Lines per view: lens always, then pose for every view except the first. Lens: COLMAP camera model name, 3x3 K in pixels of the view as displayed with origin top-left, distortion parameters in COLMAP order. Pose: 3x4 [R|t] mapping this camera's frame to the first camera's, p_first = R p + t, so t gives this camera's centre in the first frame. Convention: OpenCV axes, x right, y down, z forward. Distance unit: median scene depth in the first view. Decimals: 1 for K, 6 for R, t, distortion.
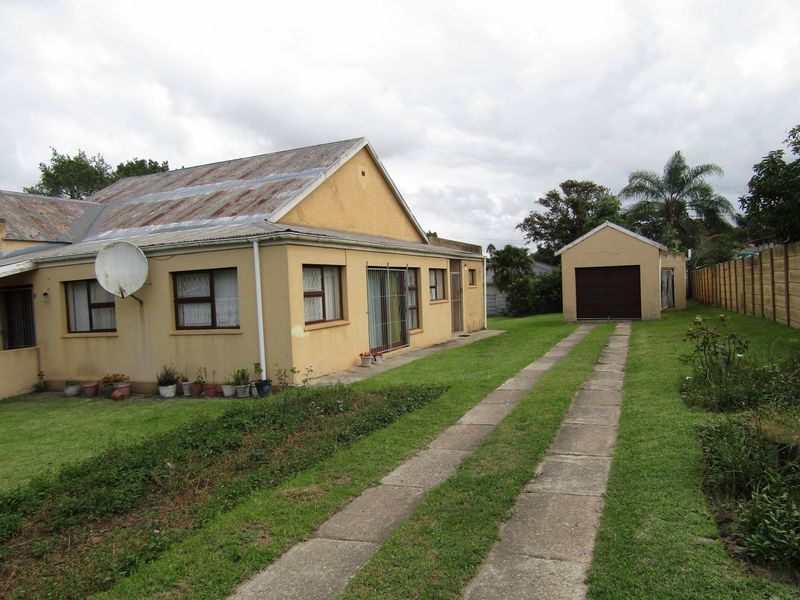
lens RADIAL K [[590.3, 0, 400.0], [0, 590.3, 300.0], [0, 0, 1]] dist [-0.003324, 0.000532]
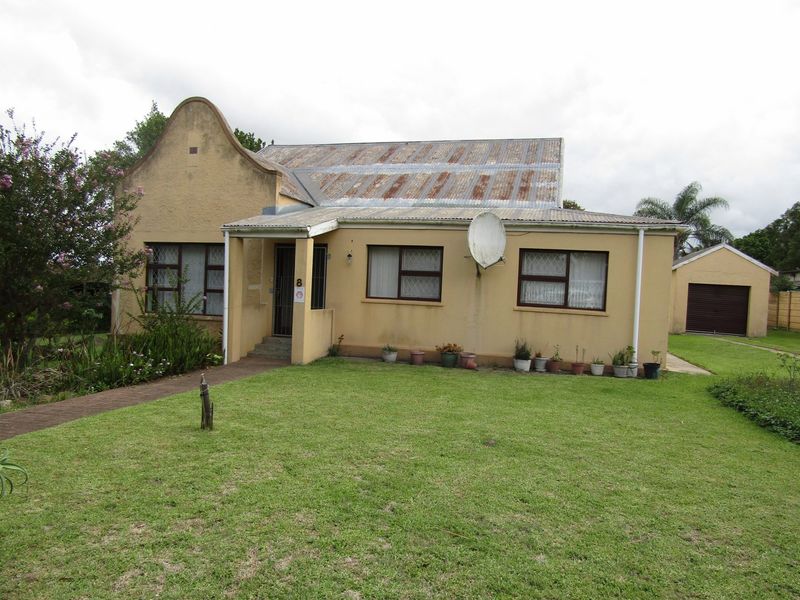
lens RADIAL K [[597.6, 0, 400.0], [0, 597.6, 322.4], [0, 0, 1]] dist [-0.102100, 0.000911]
pose [[0.986678, 0.091234, 0.134698, -0.712518], [-0.096901, 0.994639, 0.036117, 0.061496], [-0.130680, -0.048689, 0.990228, 0.017557]]
